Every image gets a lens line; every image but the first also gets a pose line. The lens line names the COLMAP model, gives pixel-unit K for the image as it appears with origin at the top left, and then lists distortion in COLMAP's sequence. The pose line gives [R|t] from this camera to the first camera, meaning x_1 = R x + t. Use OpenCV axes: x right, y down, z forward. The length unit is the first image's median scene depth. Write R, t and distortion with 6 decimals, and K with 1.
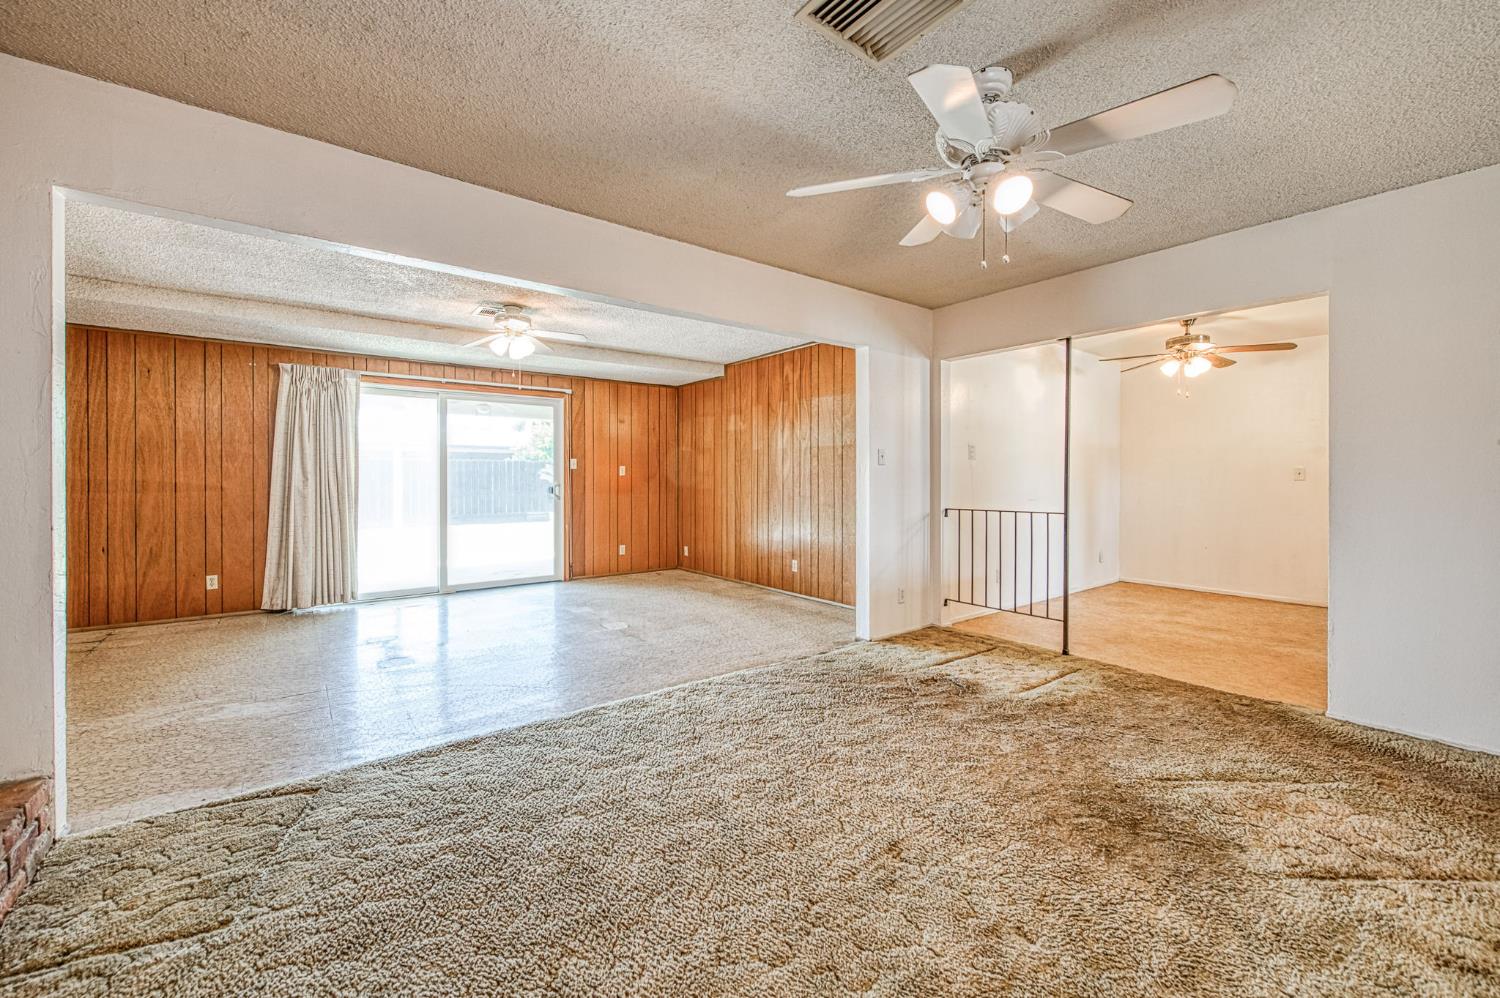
lens RADIAL K [[602.0, 0, 753.2], [0, 602.0, 481.9], [0, 0, 1]] dist [0.001154, 0.000116]
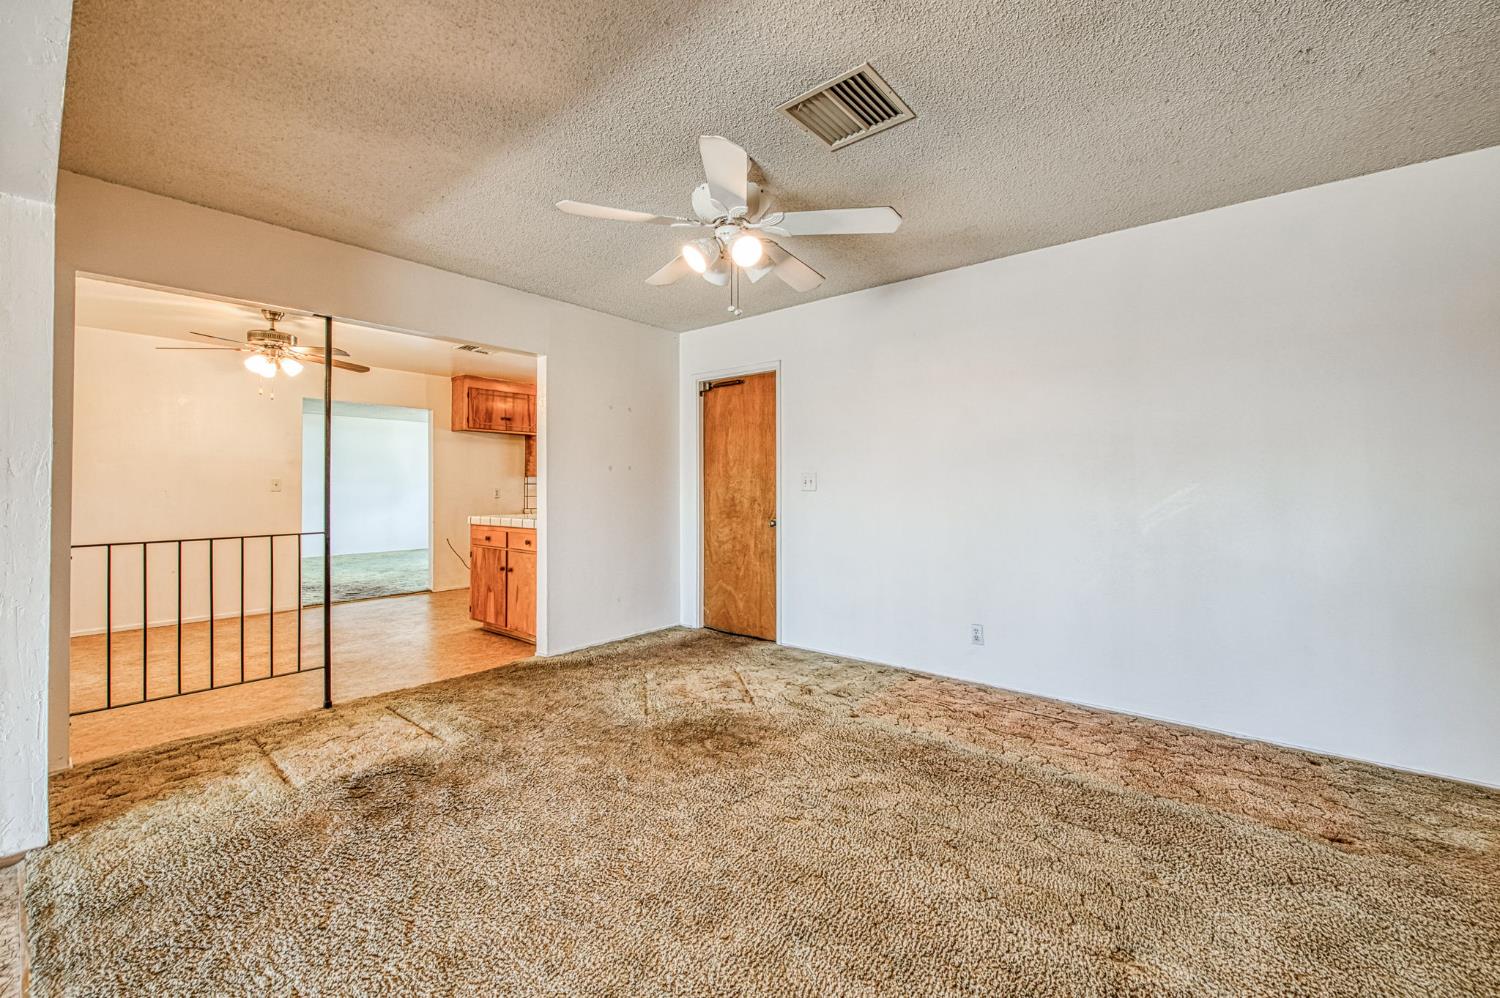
lens RADIAL K [[611.7, 0, 752.5], [0, 611.7, 480.1], [0, 0, 1]] dist [-0.001856, -0.000273]
pose [[-0.223479, 0.013216, 0.974619, -0.508596], [0.009202, 0.999892, -0.011449, -0.004337], [-0.974665, 0.006409, -0.223577, 0.773861]]
